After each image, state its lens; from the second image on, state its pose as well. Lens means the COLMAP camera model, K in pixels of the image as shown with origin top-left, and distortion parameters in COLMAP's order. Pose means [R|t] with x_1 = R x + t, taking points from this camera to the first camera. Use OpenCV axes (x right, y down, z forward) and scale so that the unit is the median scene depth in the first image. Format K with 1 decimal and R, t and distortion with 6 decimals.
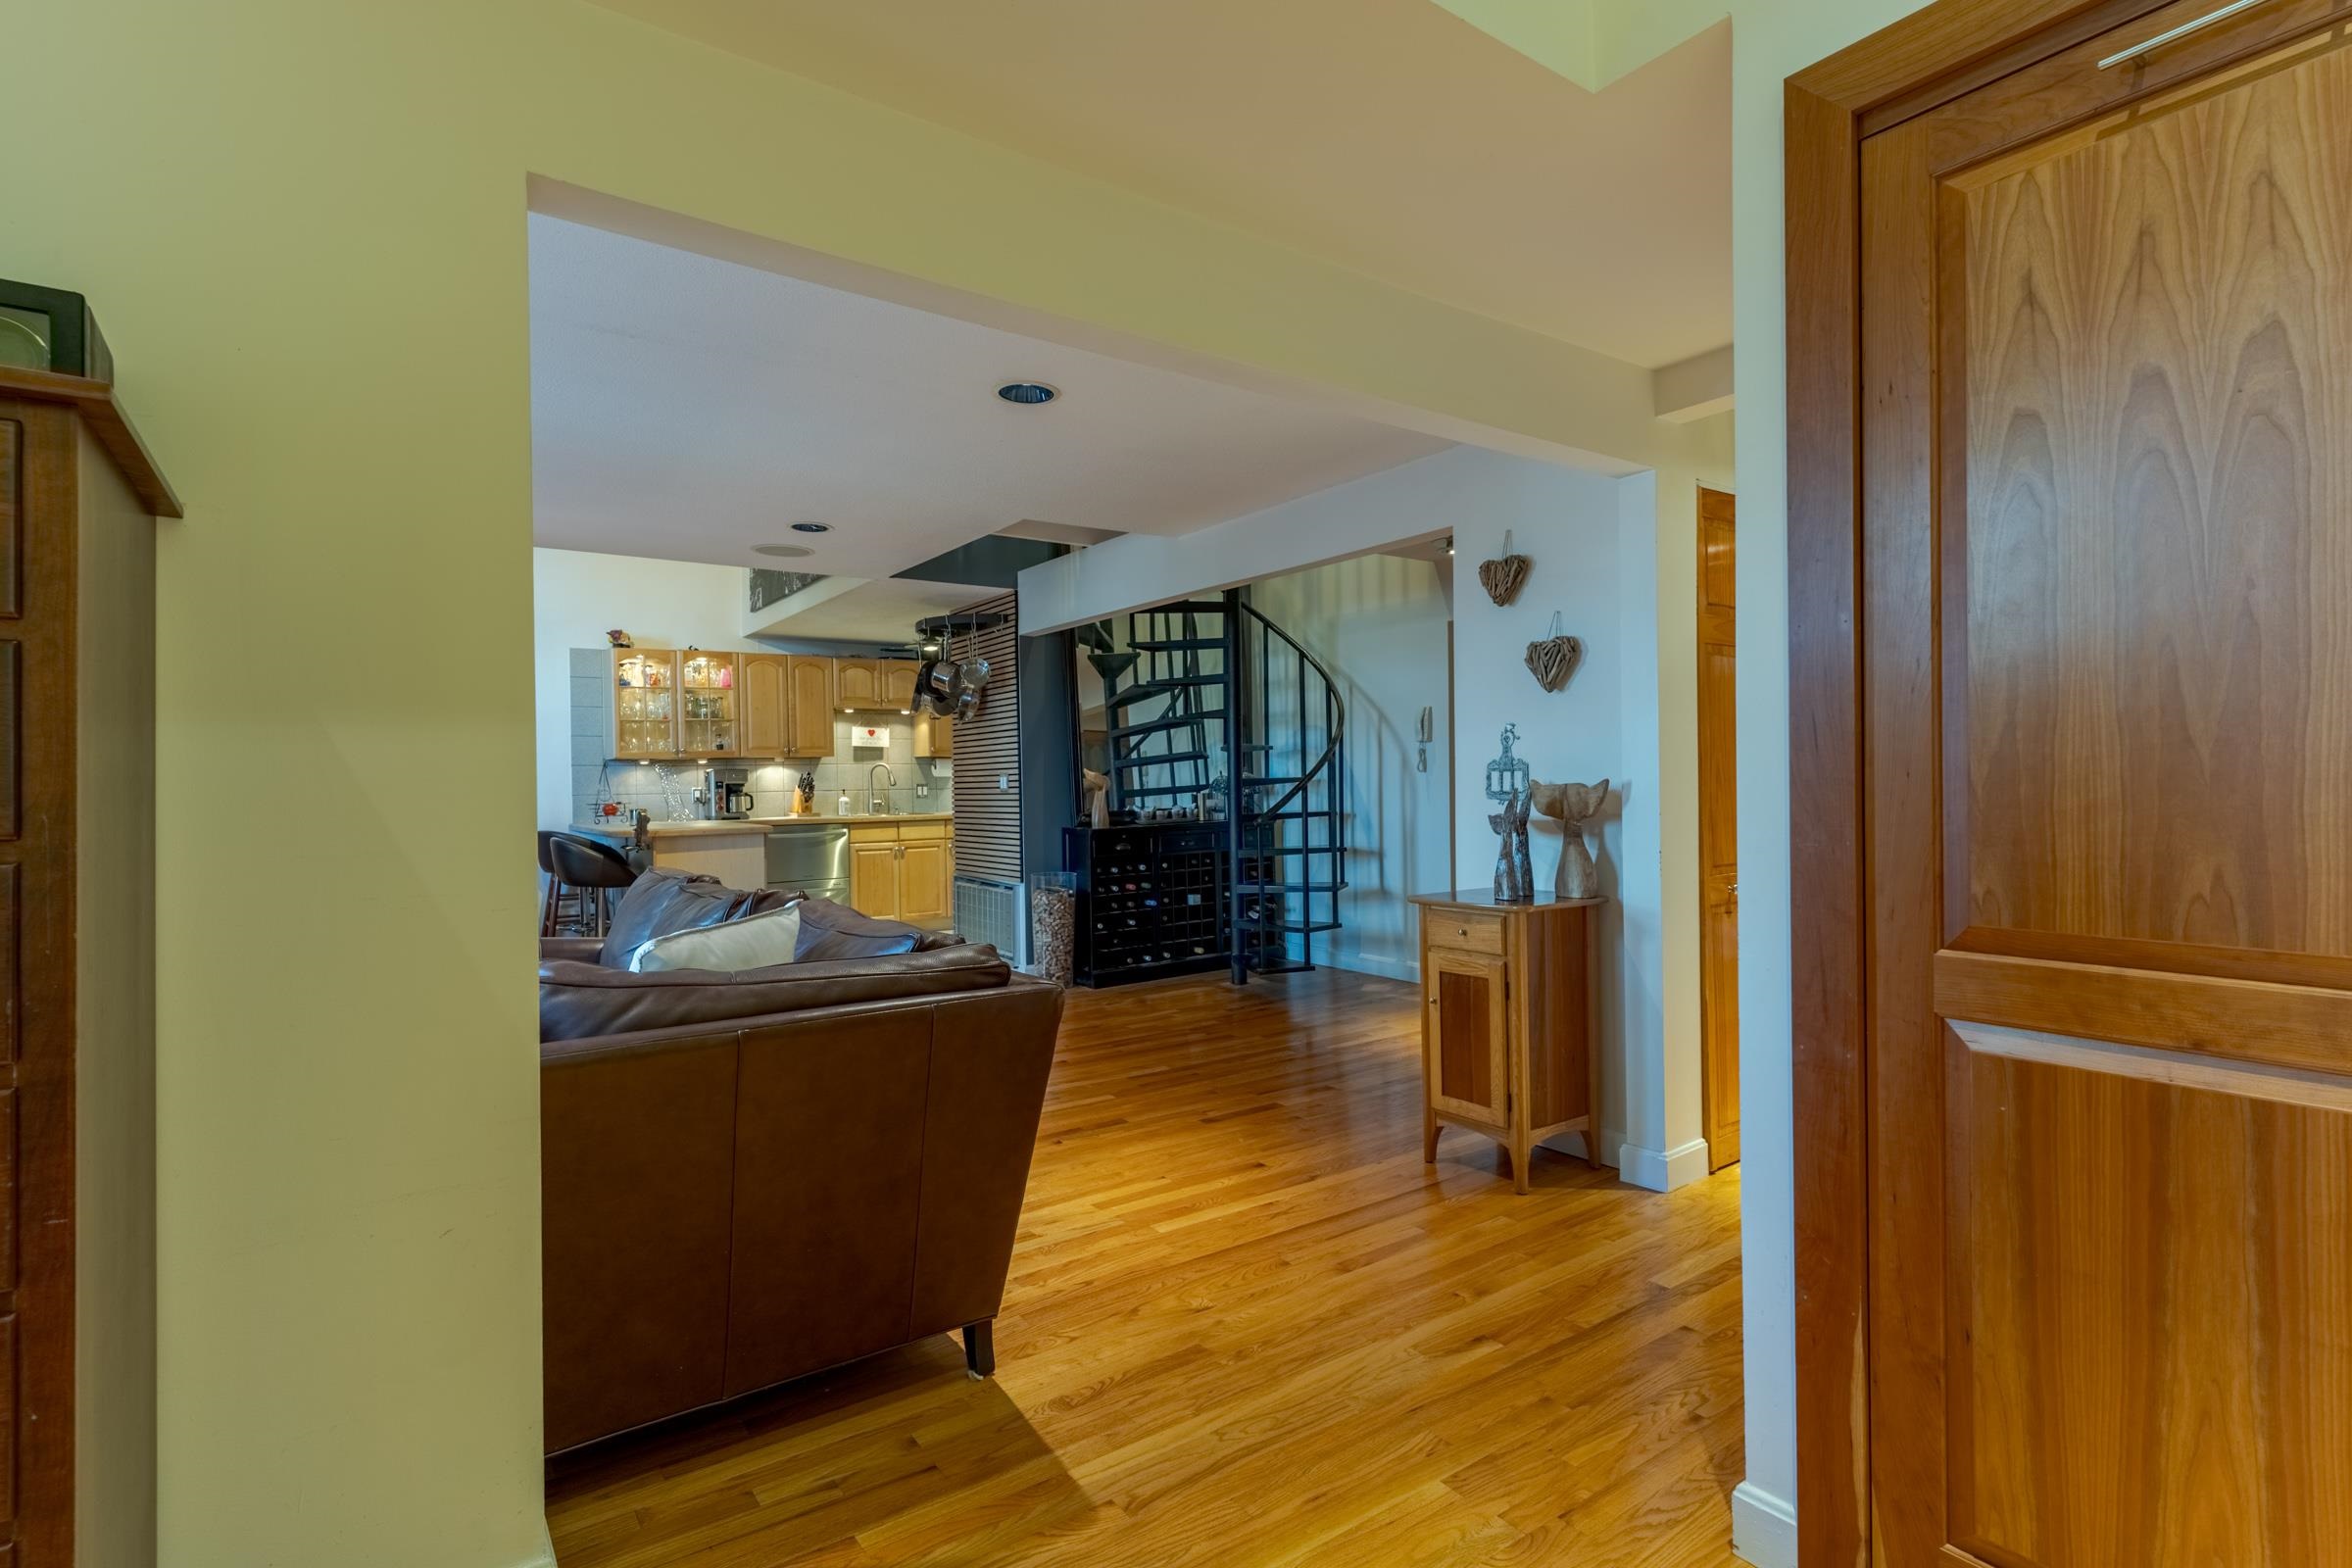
lens RADIAL K [[1123.6, 0, 1175.3], [0, 1123.6, 790.4], [0, 0, 1]] dist [0.004395, -0.001526]
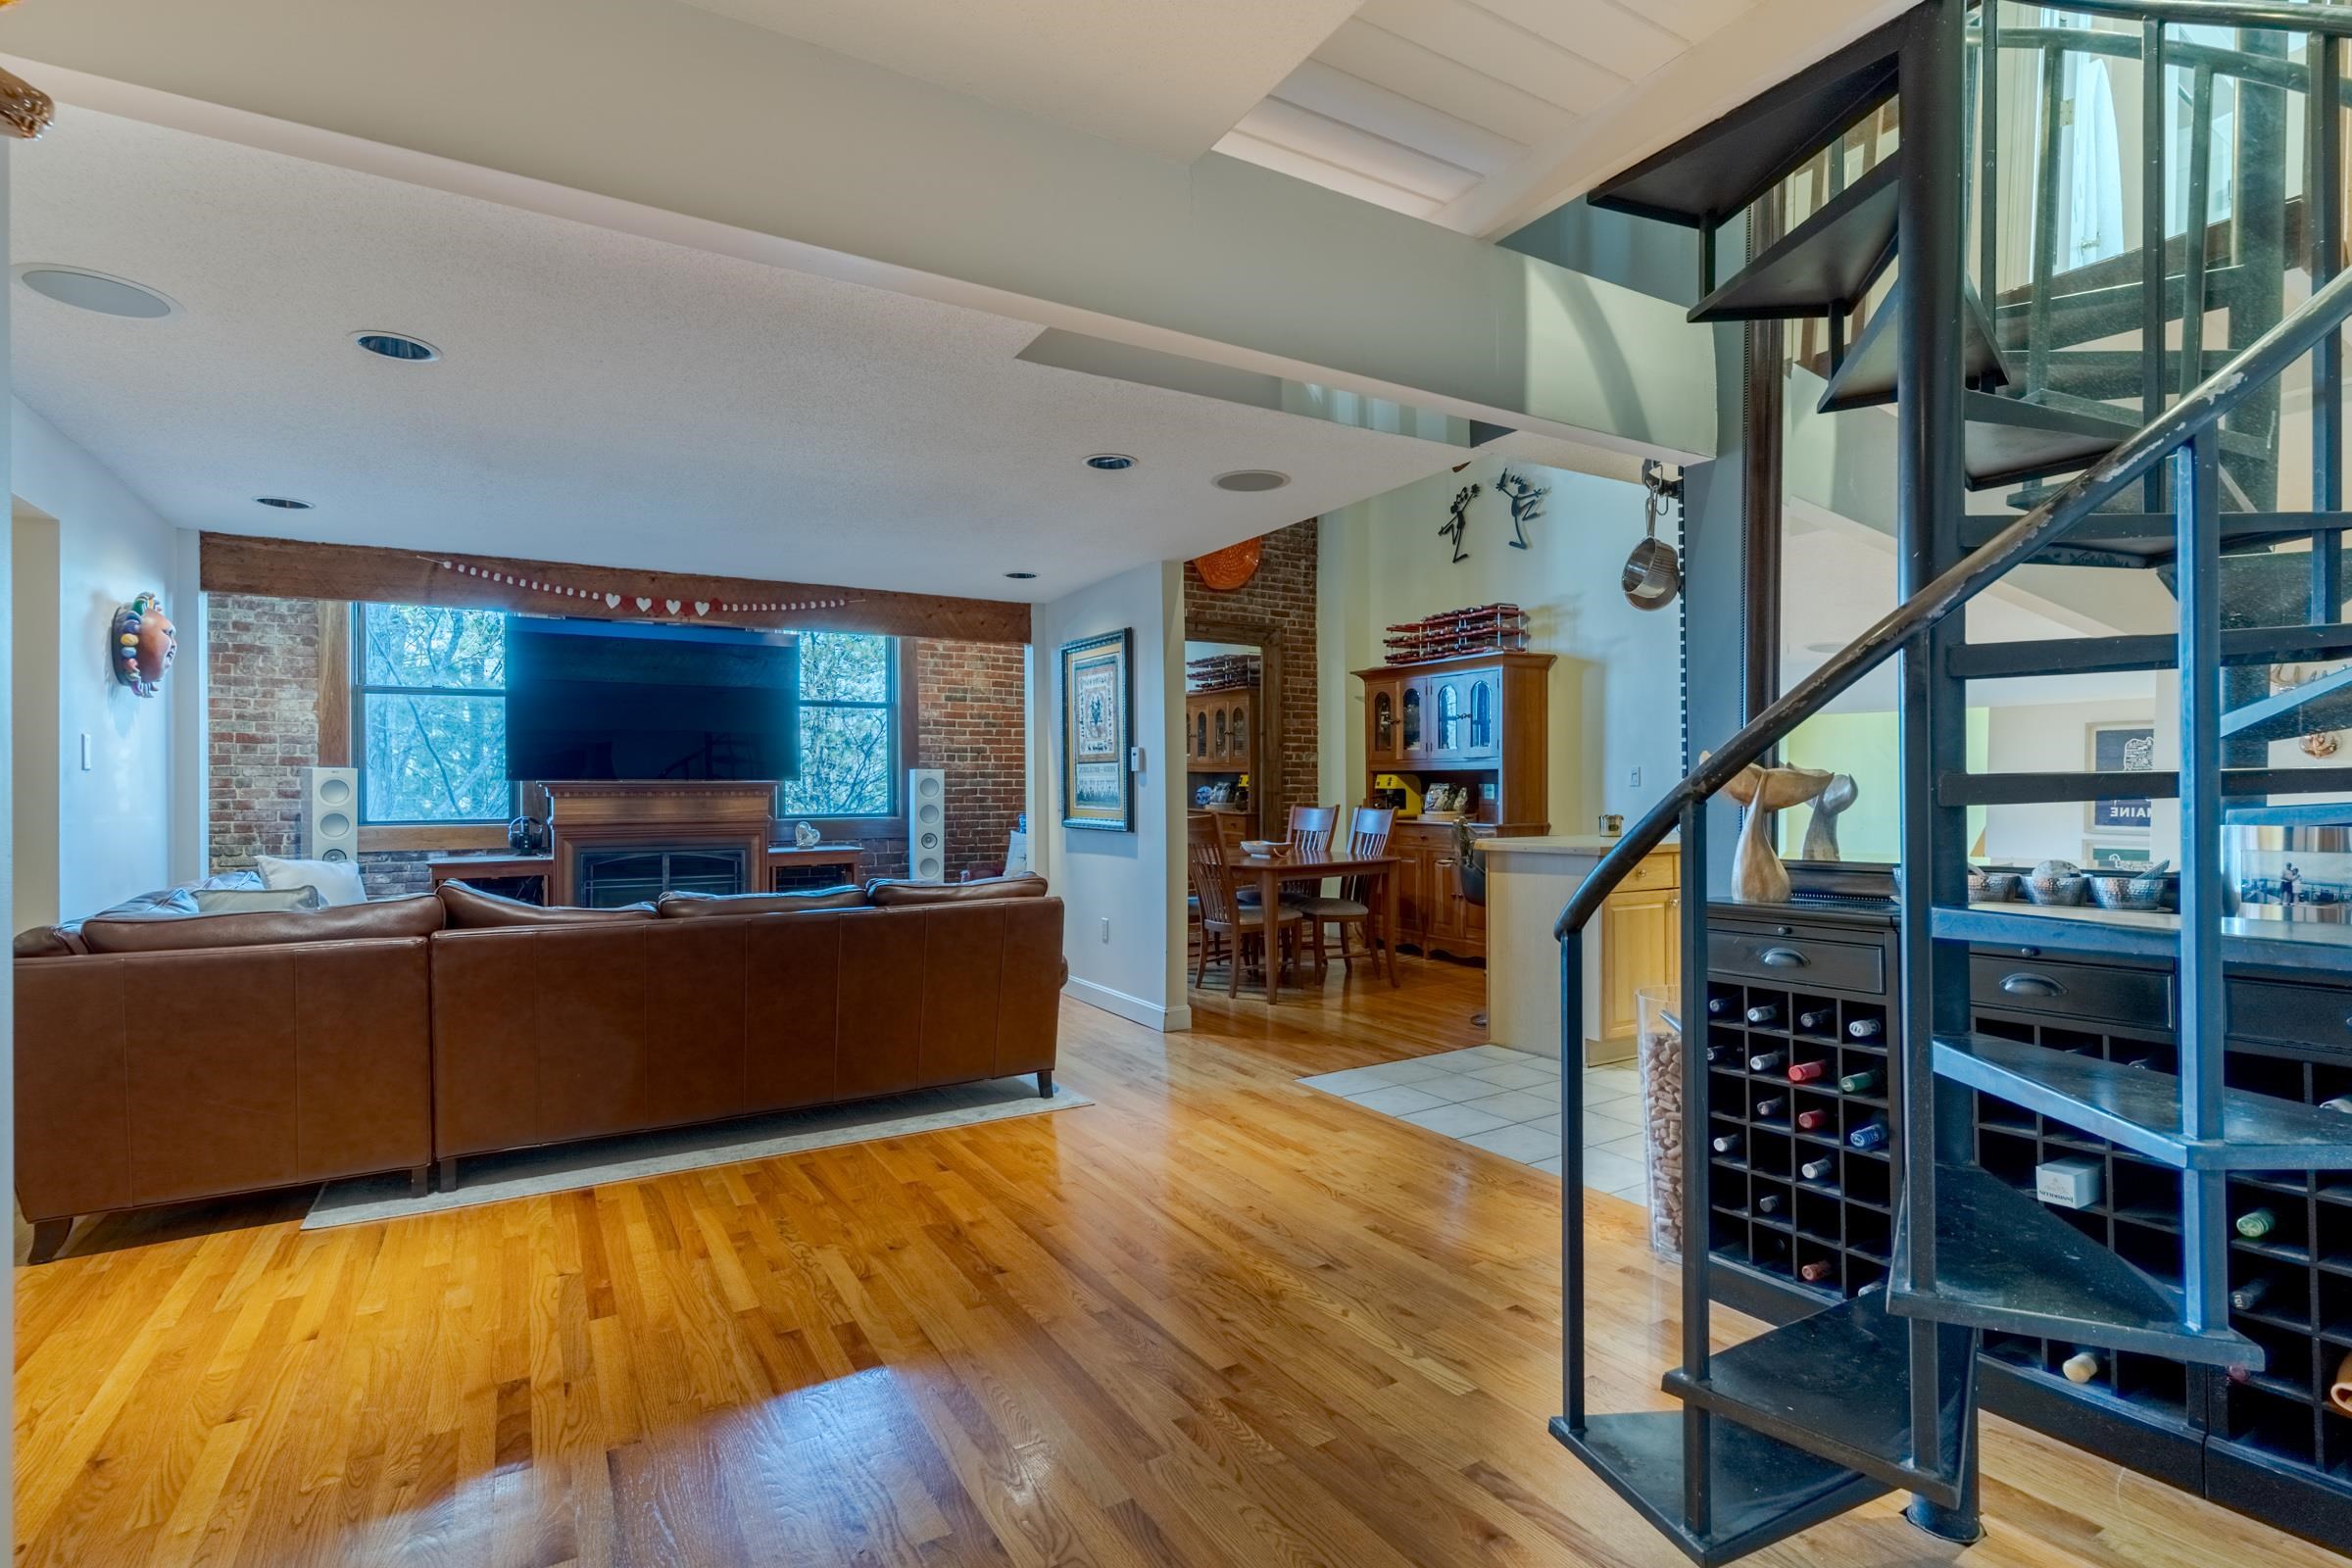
lens RADIAL K [[1123.6, 0, 1173.4], [0, 1123.6, 789.0], [0, 0, 1]] dist [0.004395, -0.001526]
pose [[-0.081450, 0.010042, -0.996627, 0.276318], [0.000484, 0.999950, 0.010035, -0.008381], [0.996677, 0.000335, -0.081450, 0.664619]]
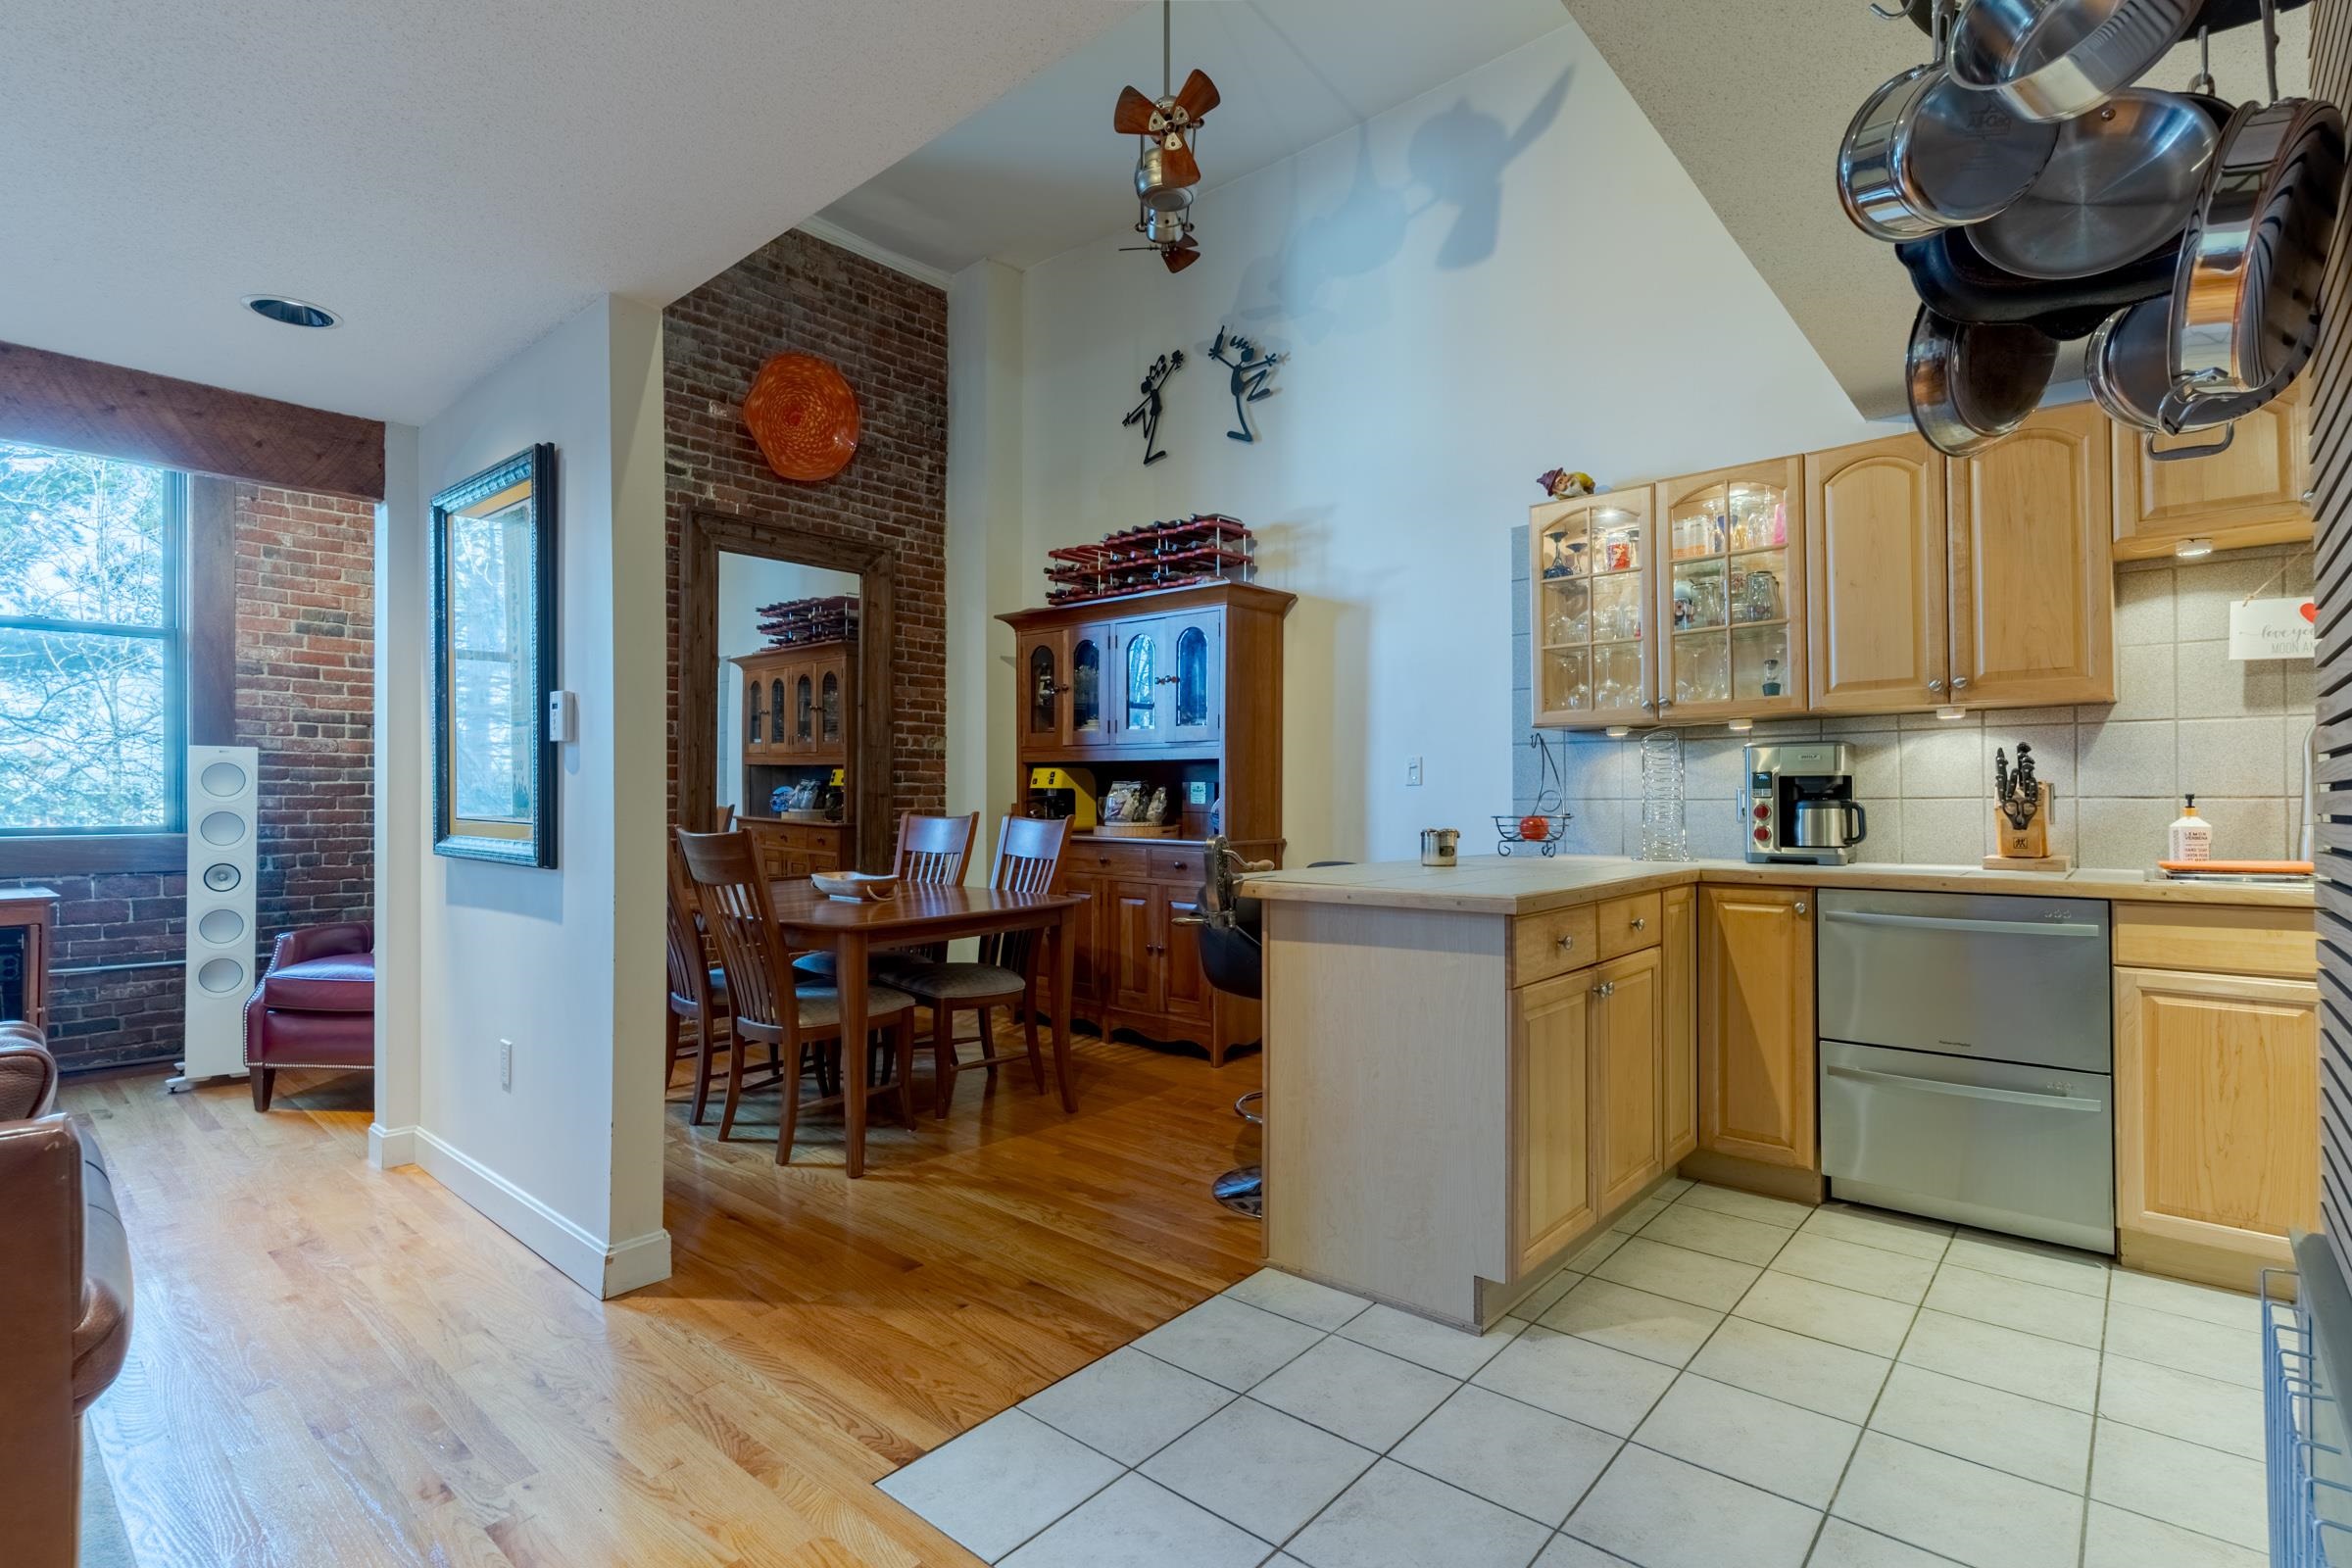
lens RADIAL K [[1123.6, 0, 1173.6], [0, 1123.6, 789.8], [0, 0, 1]] dist [0.004395, -0.001526]
pose [[0.241807, 0.004613, -0.970313, -0.049059], [-0.008209, 0.999963, 0.002708, -0.000538], [0.970290, 0.007311, 0.241836, 0.681439]]
